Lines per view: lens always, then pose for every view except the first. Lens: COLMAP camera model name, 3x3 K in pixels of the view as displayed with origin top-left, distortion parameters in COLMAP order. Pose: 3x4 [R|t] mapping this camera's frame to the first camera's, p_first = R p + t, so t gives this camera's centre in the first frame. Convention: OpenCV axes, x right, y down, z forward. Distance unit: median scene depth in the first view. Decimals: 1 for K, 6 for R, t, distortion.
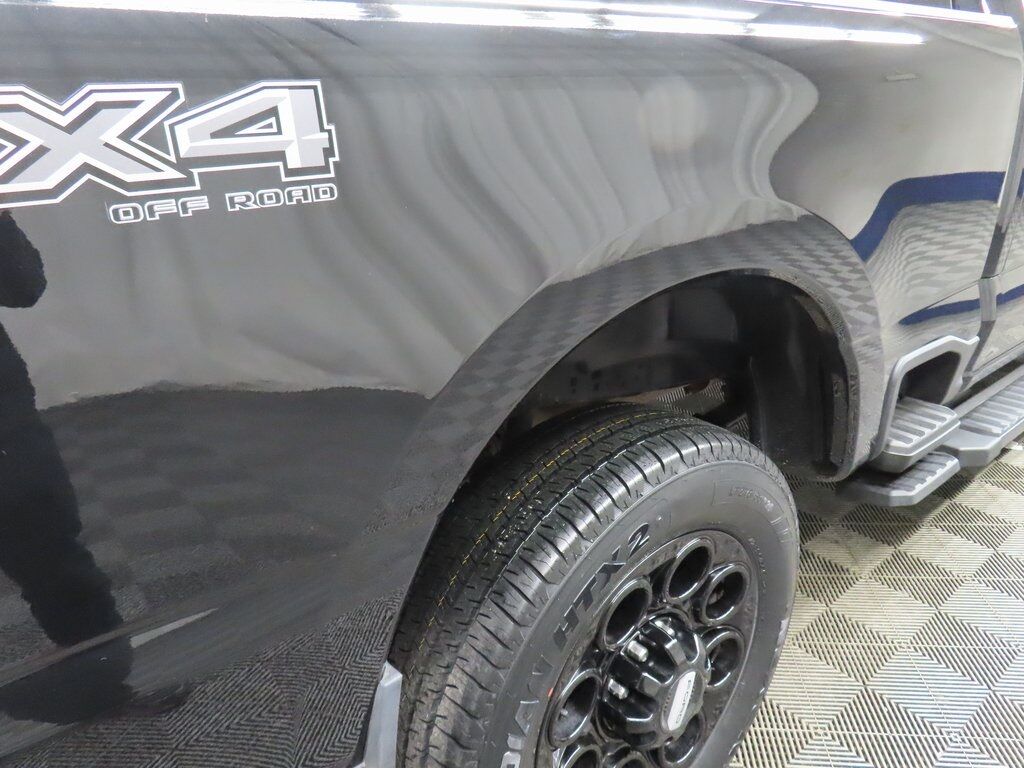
lens RADIAL K [[738.4, 0, 512.0], [0, 738.4, 384.0], [0, 0, 1]] dist [-0.004986, 0.001950]
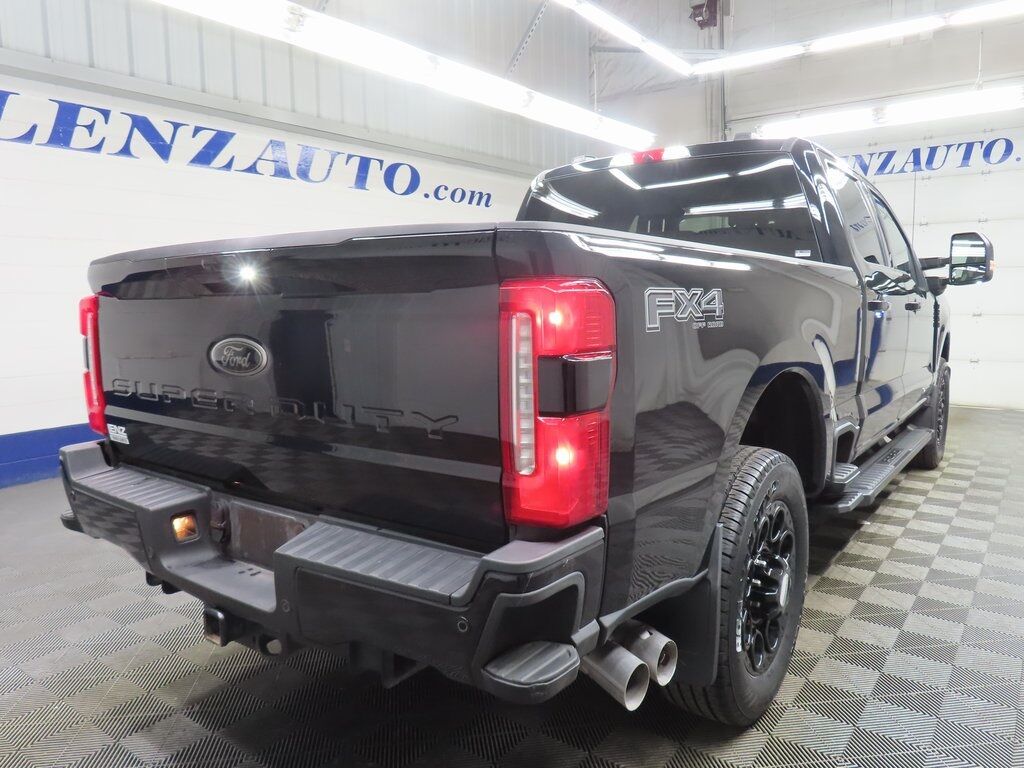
lens RADIAL K [[738.4, 0, 512.0], [0, 738.4, 384.0], [0, 0, 1]] dist [-0.004986, 0.001950]
pose [[0.972385, 0.000531, 0.233384, -0.700103], [0.058403, 0.967628, -0.245532, 0.259569], [-0.225959, 0.252381, 0.940875, -0.611873]]
